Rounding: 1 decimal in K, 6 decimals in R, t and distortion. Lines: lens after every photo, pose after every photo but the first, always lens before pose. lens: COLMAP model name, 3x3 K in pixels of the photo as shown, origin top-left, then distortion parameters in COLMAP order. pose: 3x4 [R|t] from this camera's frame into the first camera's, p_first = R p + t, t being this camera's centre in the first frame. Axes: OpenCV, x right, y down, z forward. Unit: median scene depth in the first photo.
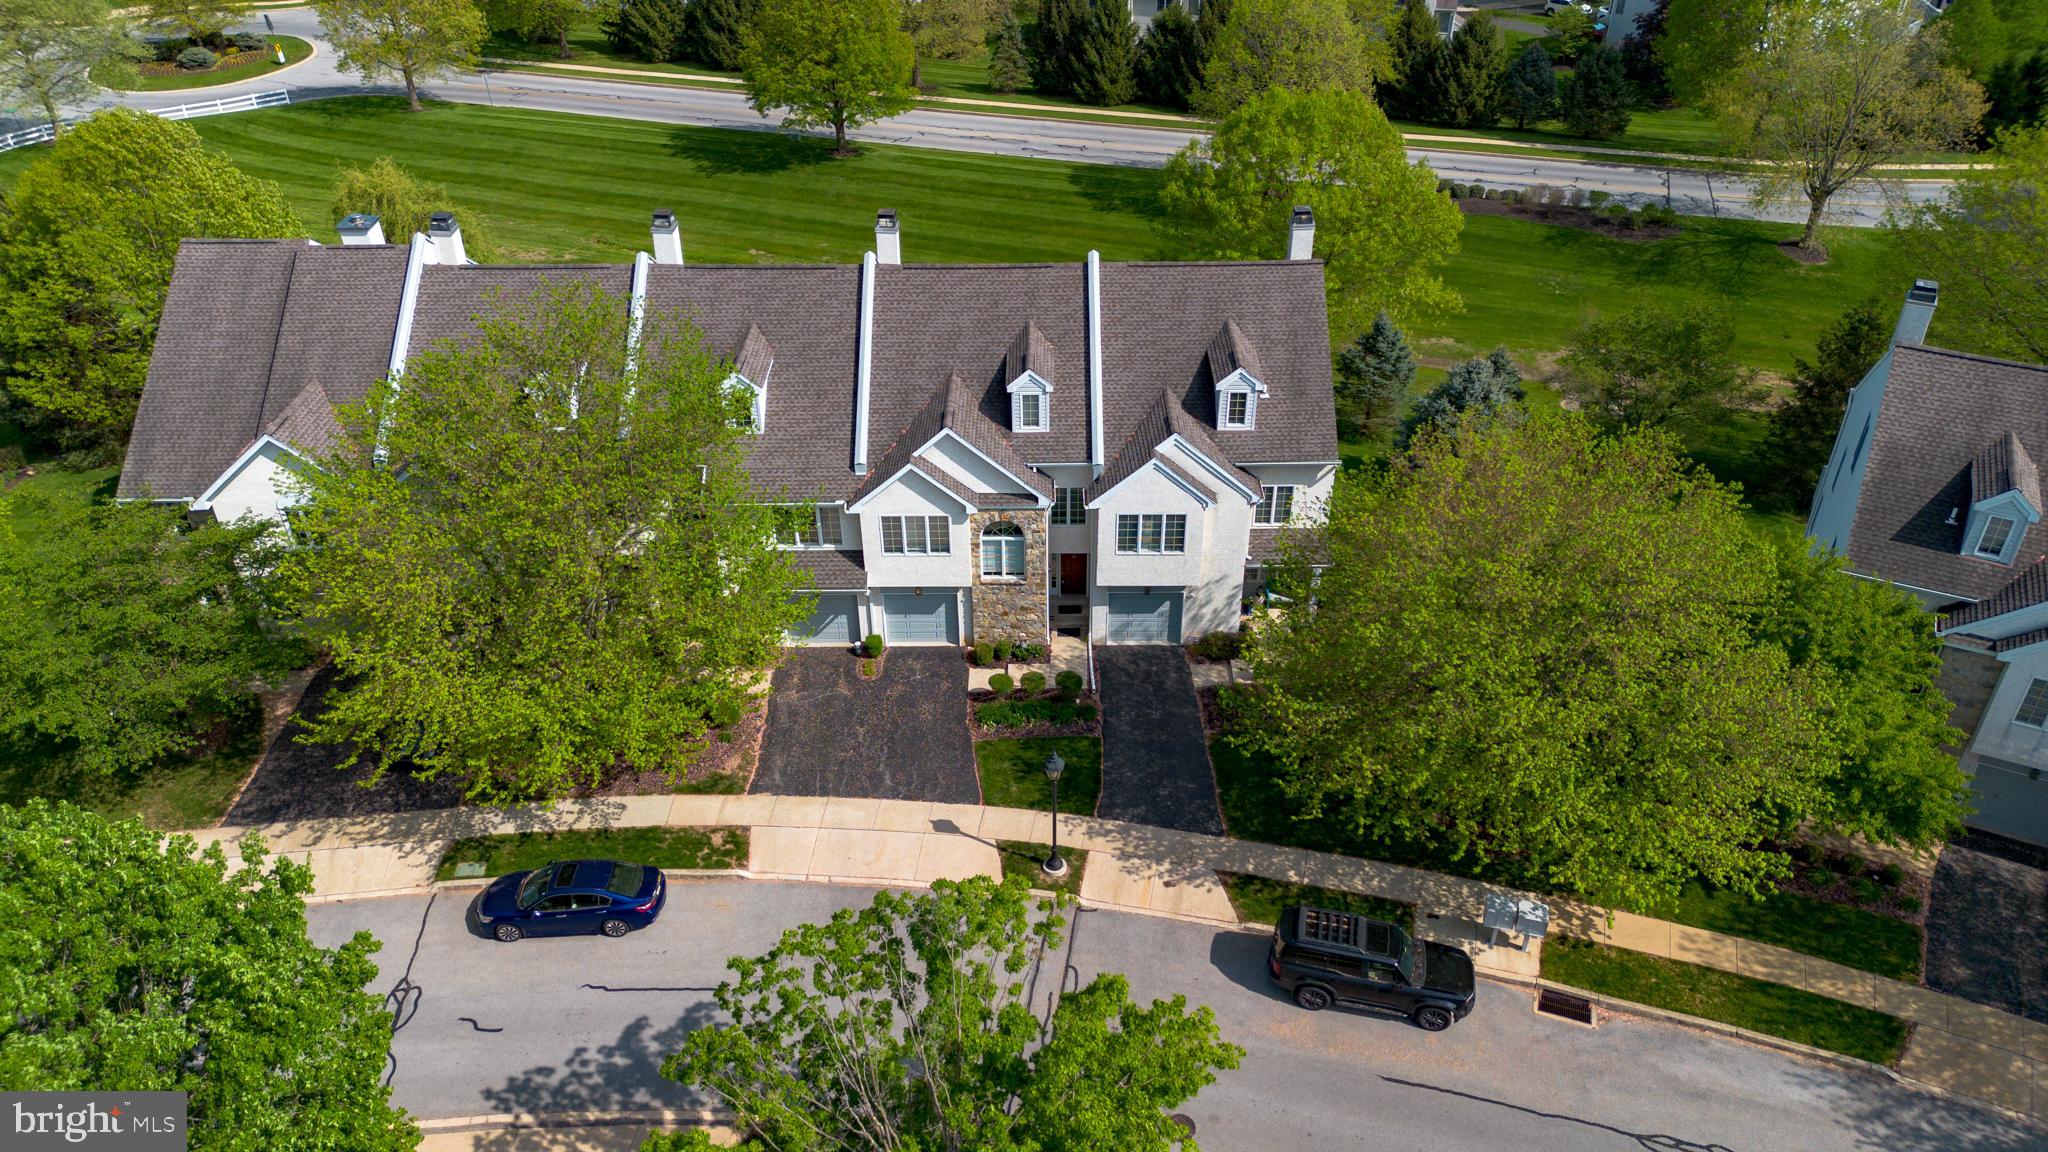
lens RADIAL K [[1443.6, 0, 1024.0], [0, 1443.6, 576.0], [0, 0, 1]] dist [0.076380, -0.073170]
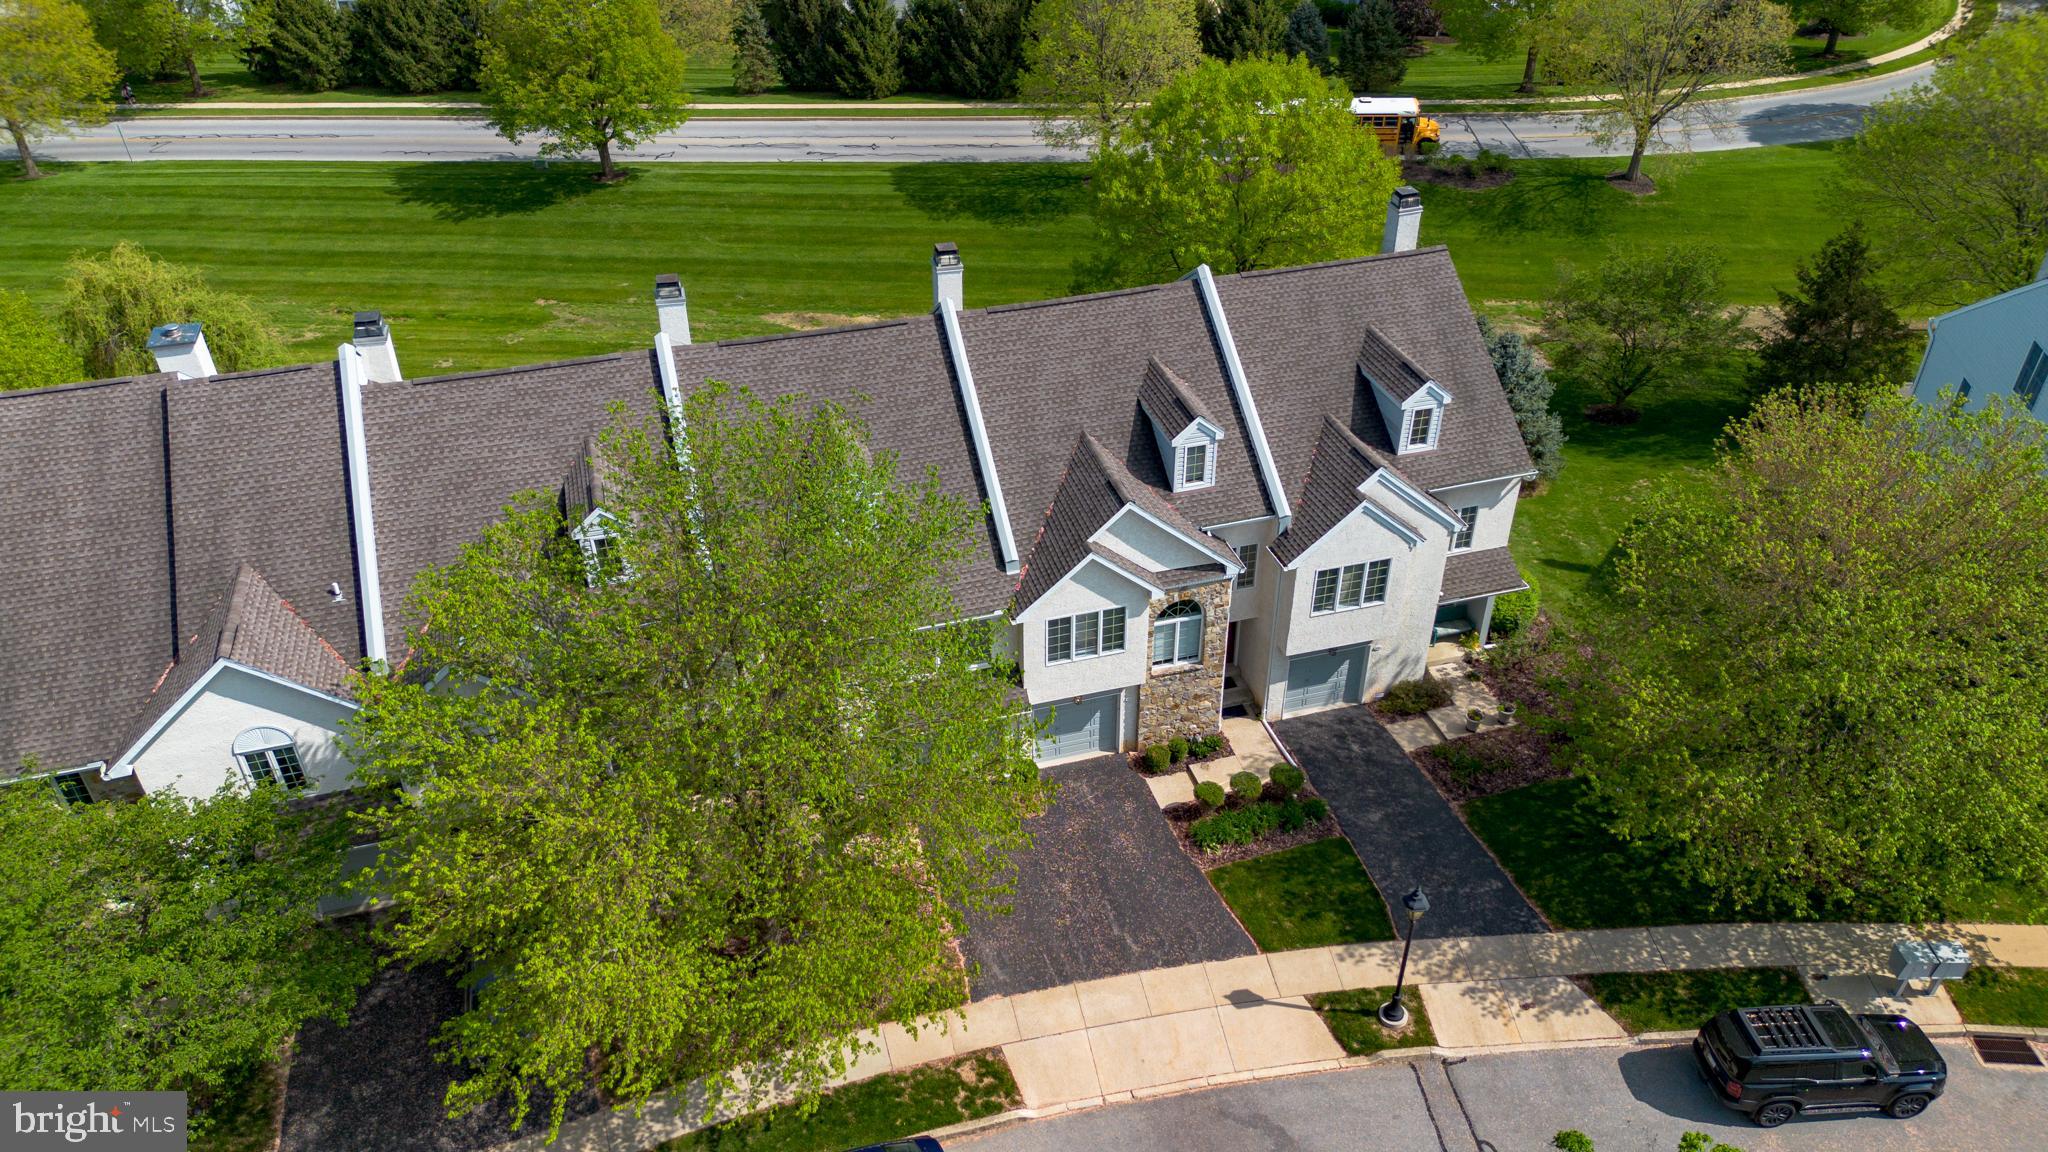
lens RADIAL K [[1443.6, 0, 1024.0], [0, 1443.6, 576.0], [0, 0, 1]] dist [0.076380, -0.073170]
pose [[0.958233, -0.162535, 0.235314, -0.283278], [0.160405, 0.986645, 0.028302, -0.086562], [-0.236771, 0.010626, 0.971507, 0.206007]]
